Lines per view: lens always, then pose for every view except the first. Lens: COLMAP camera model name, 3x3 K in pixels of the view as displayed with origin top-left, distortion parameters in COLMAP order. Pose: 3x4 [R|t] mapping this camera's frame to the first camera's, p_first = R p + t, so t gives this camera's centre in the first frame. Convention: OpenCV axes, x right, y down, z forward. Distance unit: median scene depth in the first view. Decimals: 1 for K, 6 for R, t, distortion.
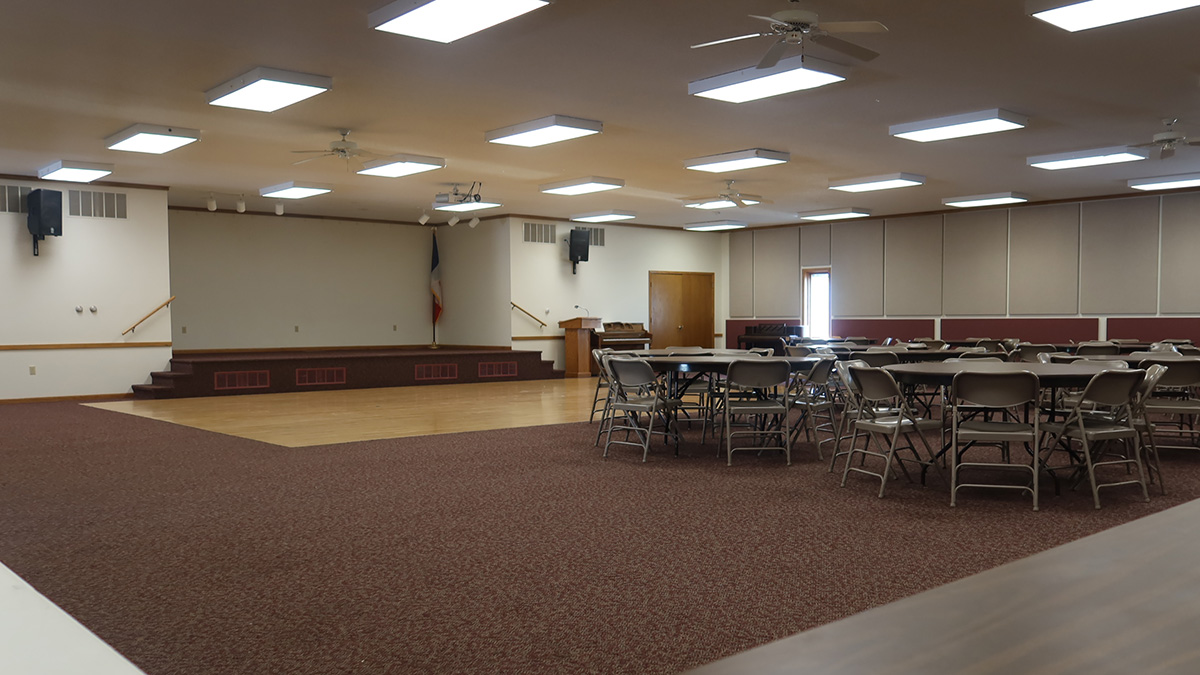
lens RADIAL K [[1055.7, 0, 600.0], [0, 1055.7, 337.5], [0, 0, 1]] dist [-0.001732, -0.001078]
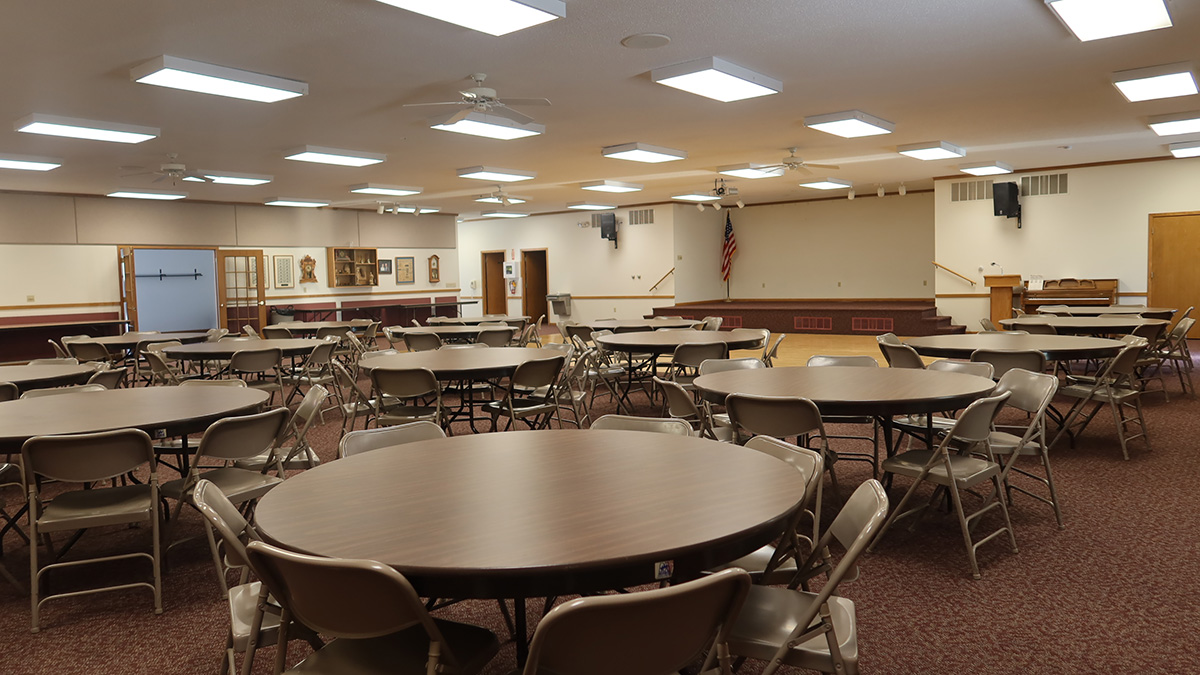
lens RADIAL K [[828.7, 0, 600.0], [0, 828.7, 337.5], [0, 0, 1]] dist [0.000559, 0.000943]
pose [[0.187286, 0.061288, -0.980392, 0.664198], [-0.002480, 0.998078, 0.061919, -0.007865], [0.982302, -0.009165, 0.187078, 0.512010]]
